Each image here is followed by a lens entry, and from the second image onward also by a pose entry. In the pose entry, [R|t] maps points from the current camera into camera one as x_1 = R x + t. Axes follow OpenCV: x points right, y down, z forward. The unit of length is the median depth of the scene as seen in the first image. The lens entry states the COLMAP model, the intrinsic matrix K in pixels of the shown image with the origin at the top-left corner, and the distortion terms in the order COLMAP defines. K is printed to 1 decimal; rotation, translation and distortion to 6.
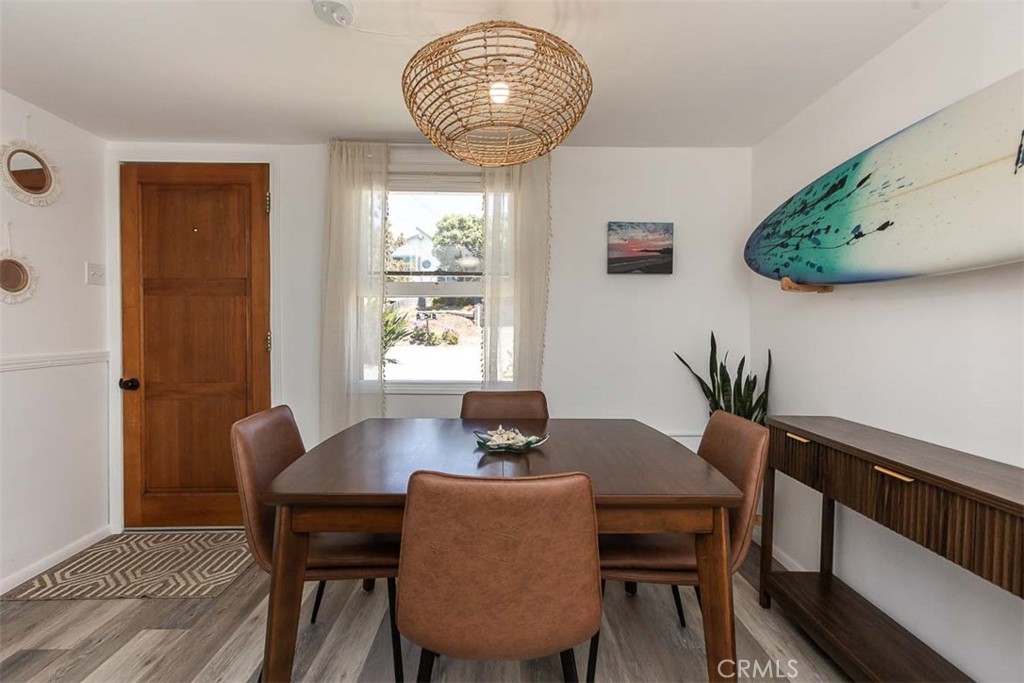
lens RADIAL K [[465.2, 0, 512.1], [0, 465.2, 343.0], [0, 0, 1]] dist [0.001265, 0.000175]
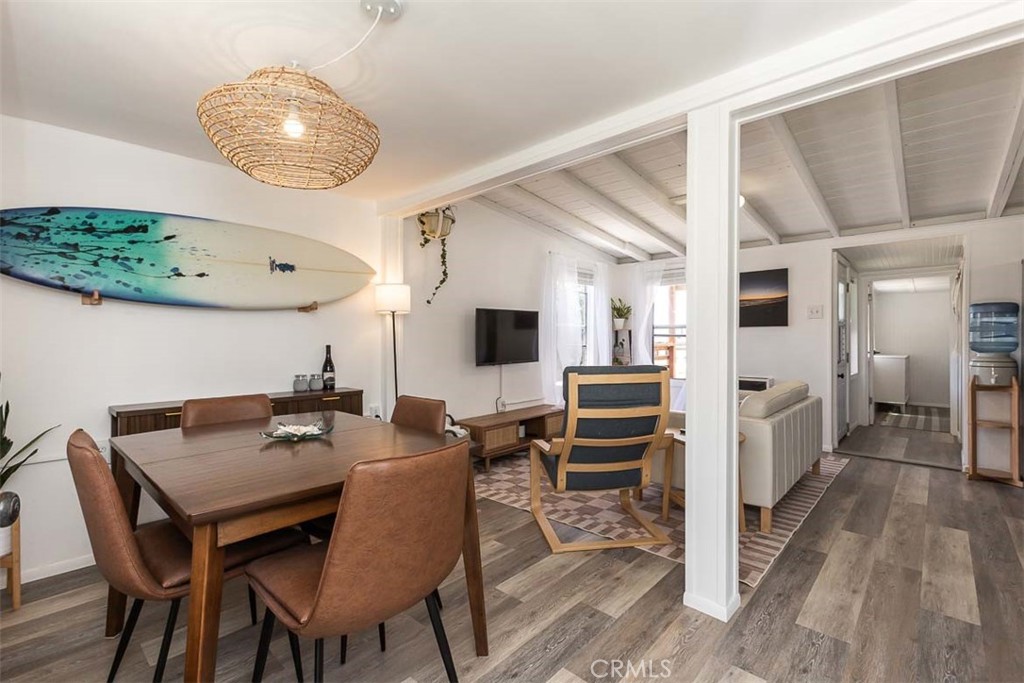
lens RADIAL K [[465.2, 0, 509.5], [0, 465.2, 342.7], [0, 0, 1]] dist [0.001265, 0.000175]
pose [[-0.721141, -0.005258, 0.692768, -0.941981], [0.022046, 0.999291, 0.030533, -0.027130], [-0.692437, 0.037291, -0.720514, 1.170393]]
